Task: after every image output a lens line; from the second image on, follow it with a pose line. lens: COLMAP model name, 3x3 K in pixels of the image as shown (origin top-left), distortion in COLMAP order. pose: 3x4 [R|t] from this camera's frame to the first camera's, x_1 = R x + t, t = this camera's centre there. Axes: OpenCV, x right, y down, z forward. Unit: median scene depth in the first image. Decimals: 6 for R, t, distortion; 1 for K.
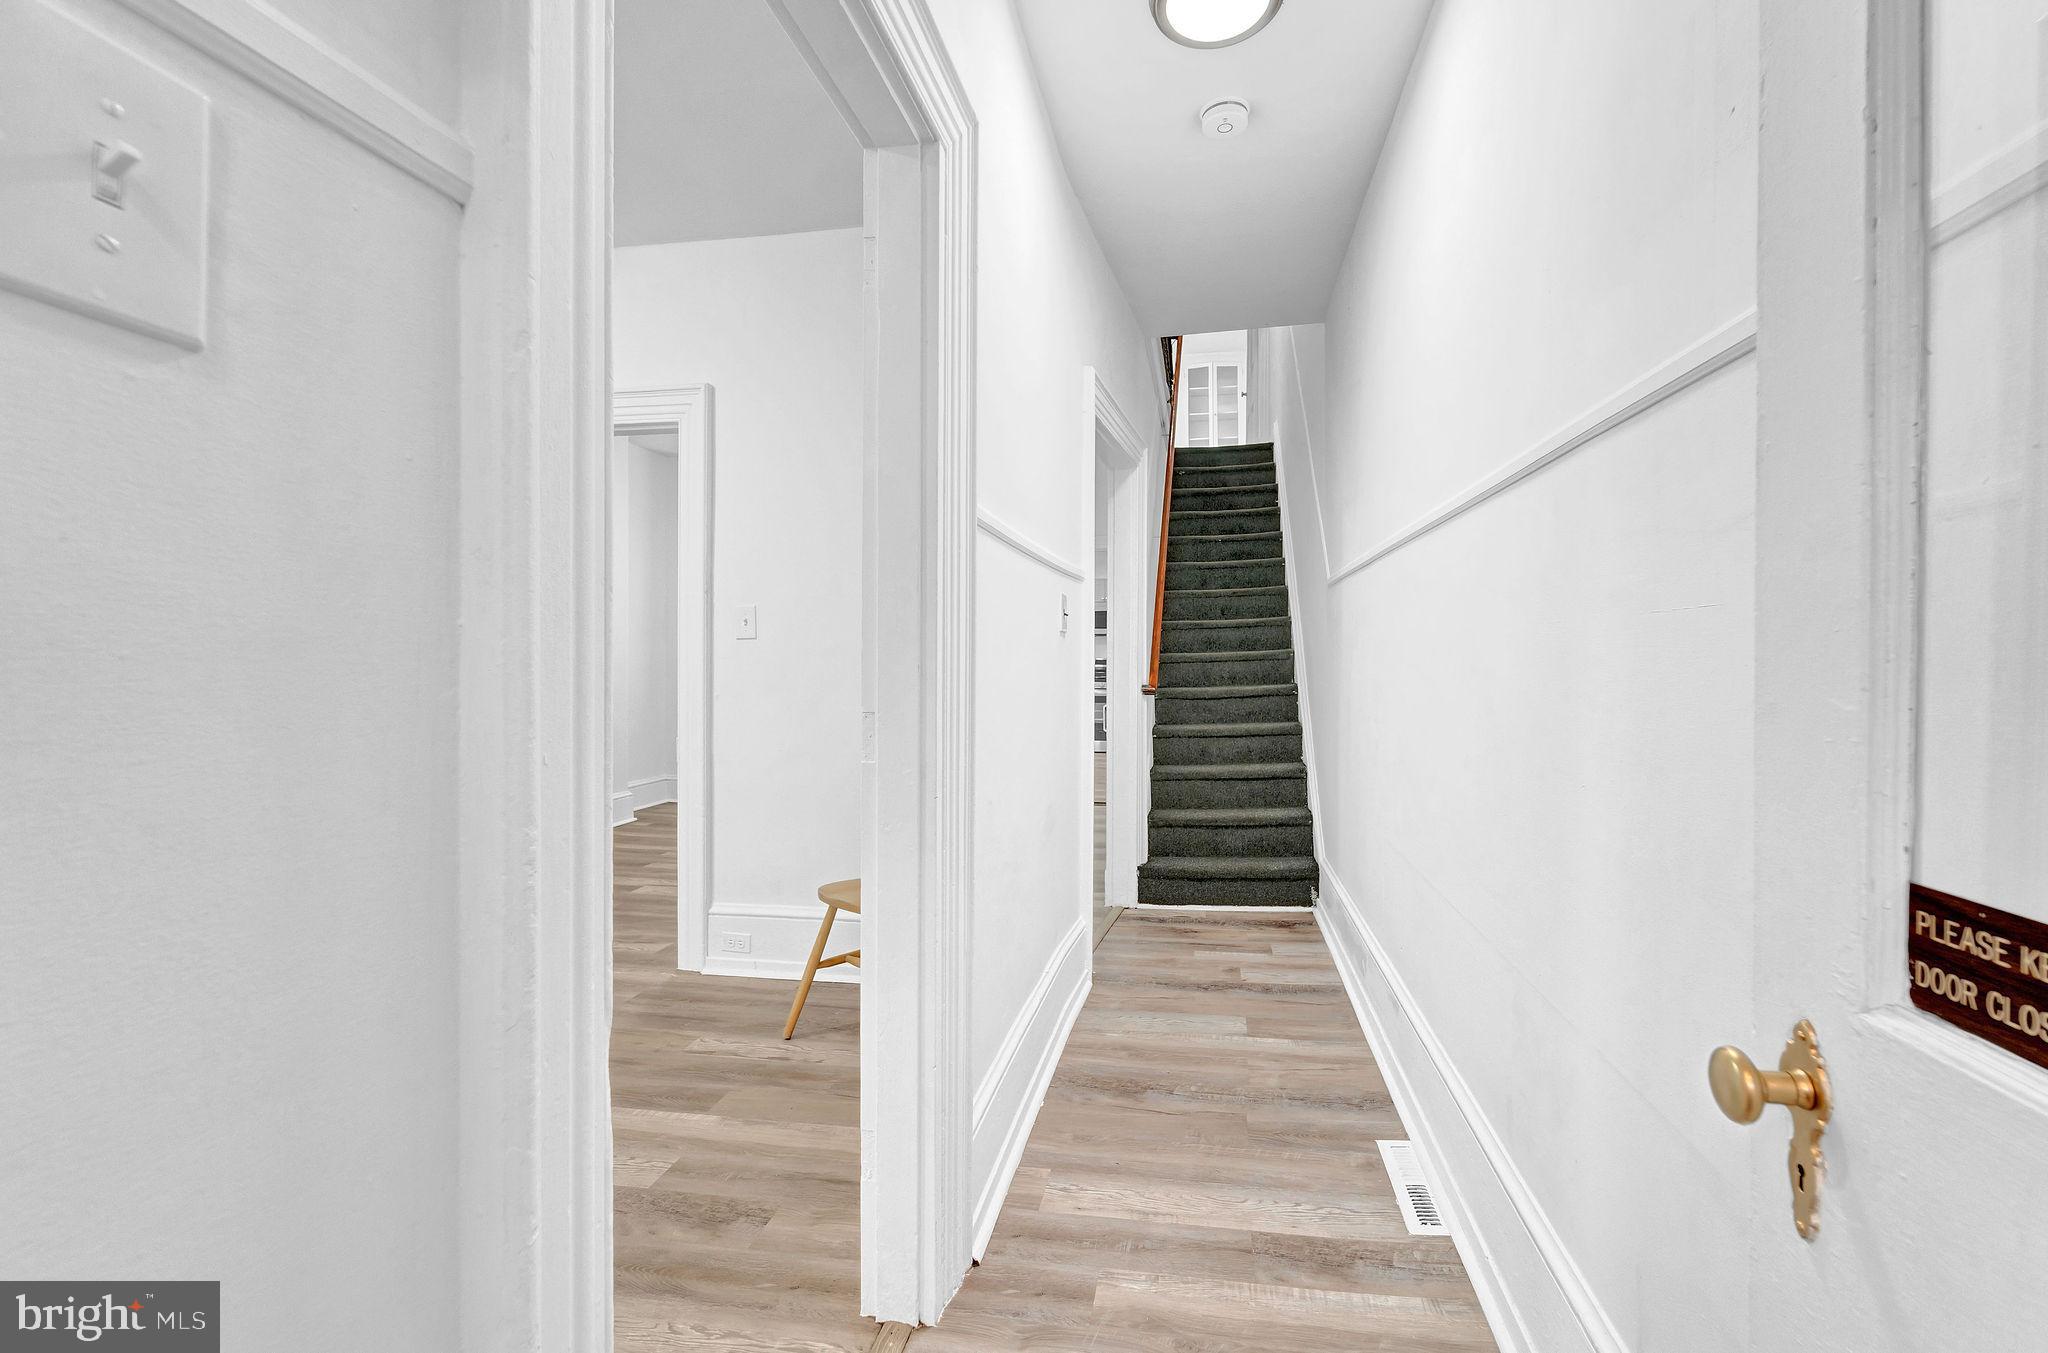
lens RADIAL K [[866.3, 0, 1042.2], [0, 866.3, 661.1], [0, 0, 1]] dist [-0.005218, -0.001041]
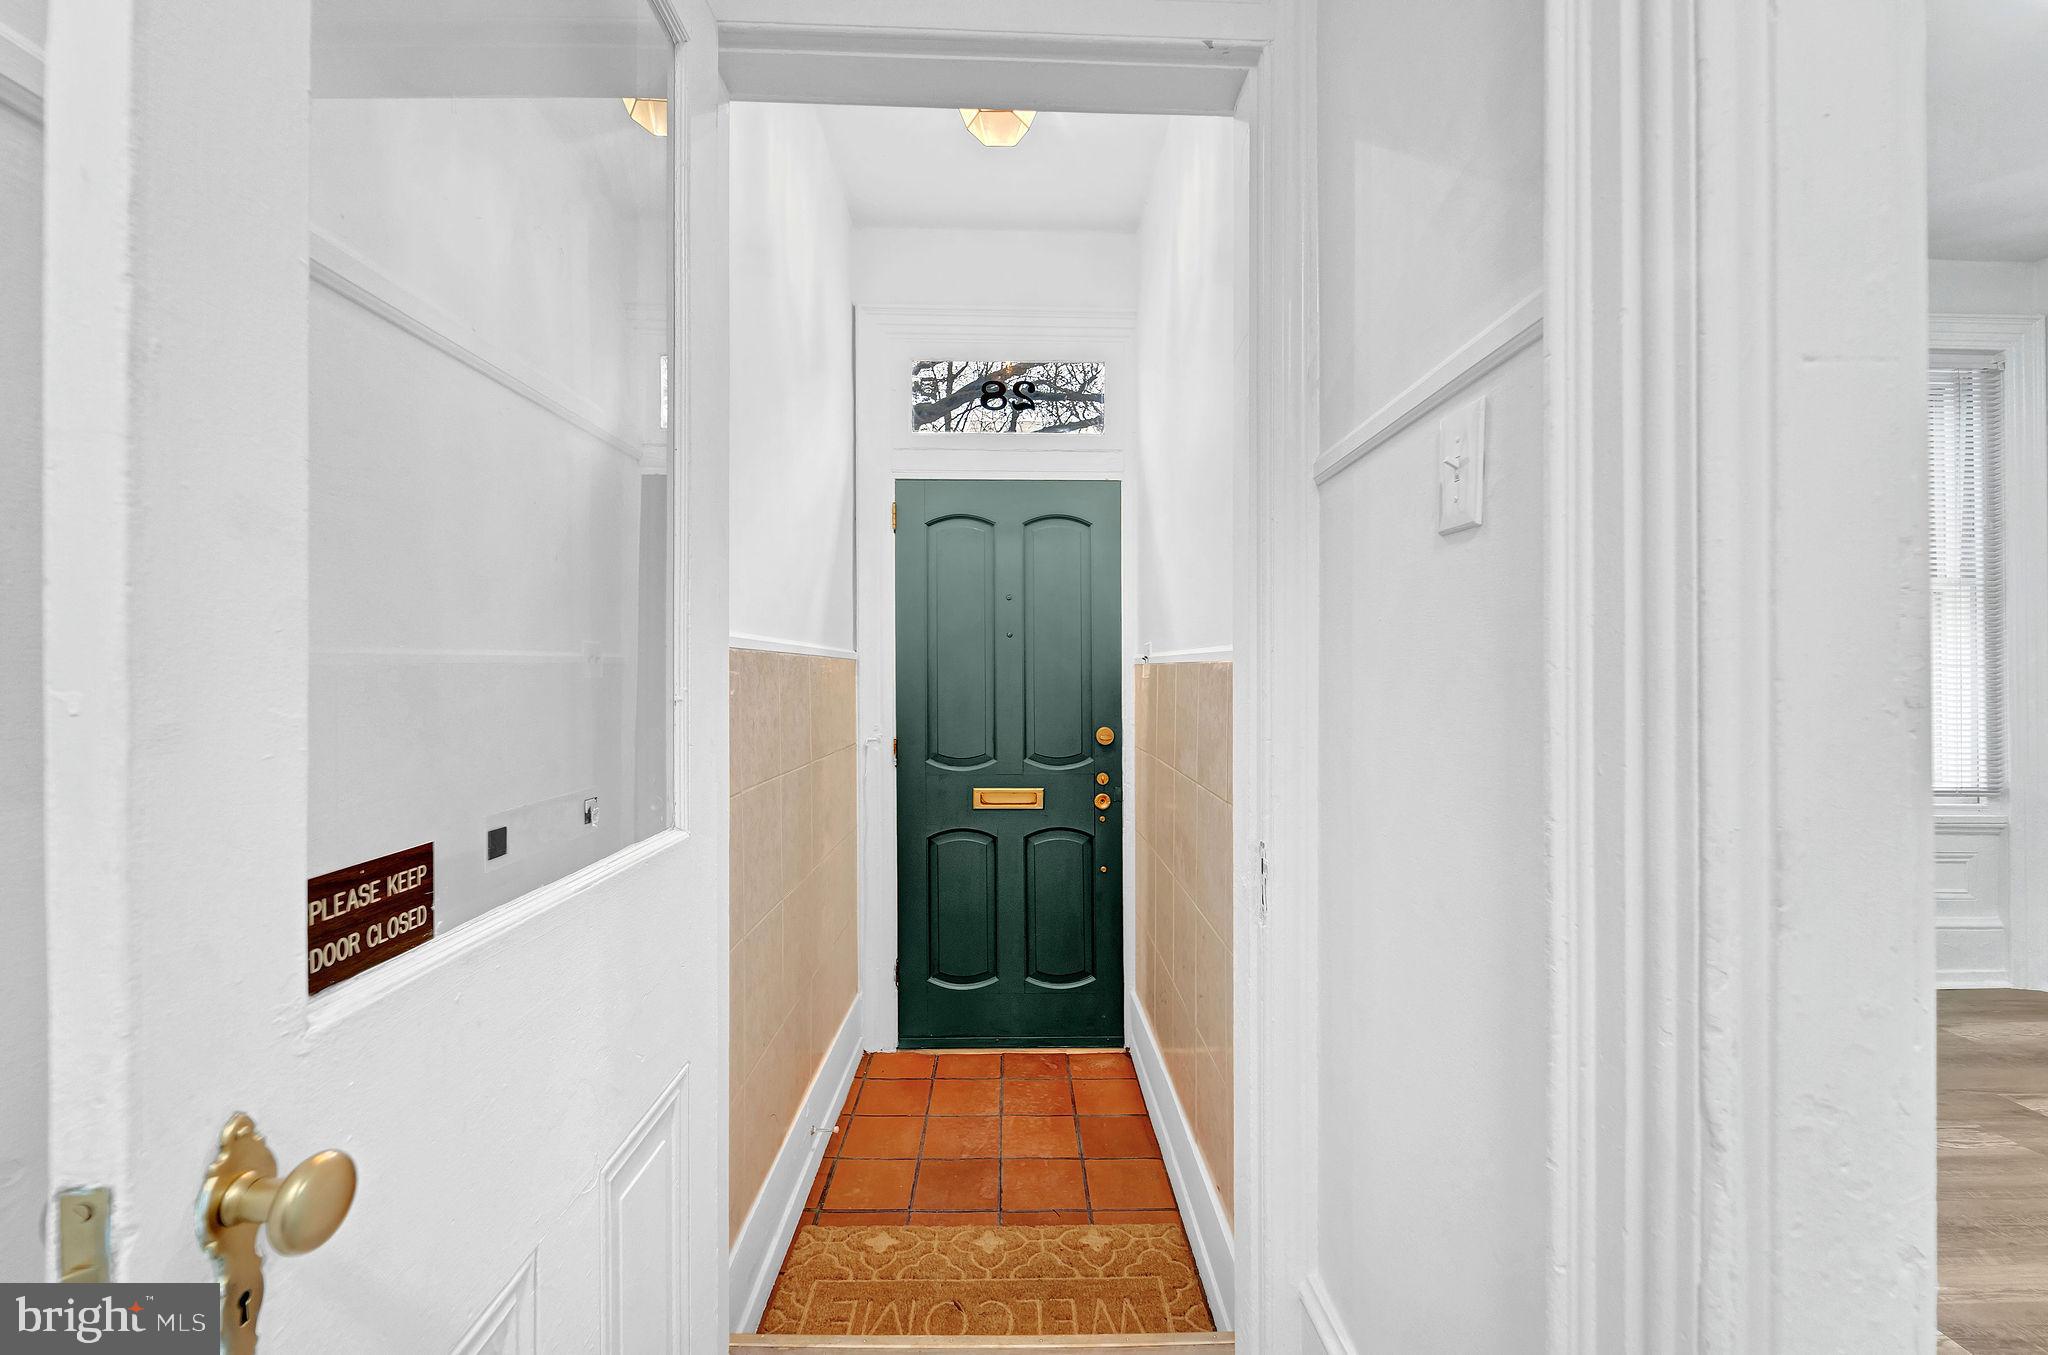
lens RADIAL K [[866.3, 0, 1026.8], [0, 866.3, 675.1], [0, 0, 1]] dist [-0.005218, -0.001041]
pose [[-0.981839, -0.008171, -0.189539, 0.393739], [-0.009492, 0.999937, 0.006062, -0.002136], [0.189478, 0.007751, -0.981854, 2.365156]]
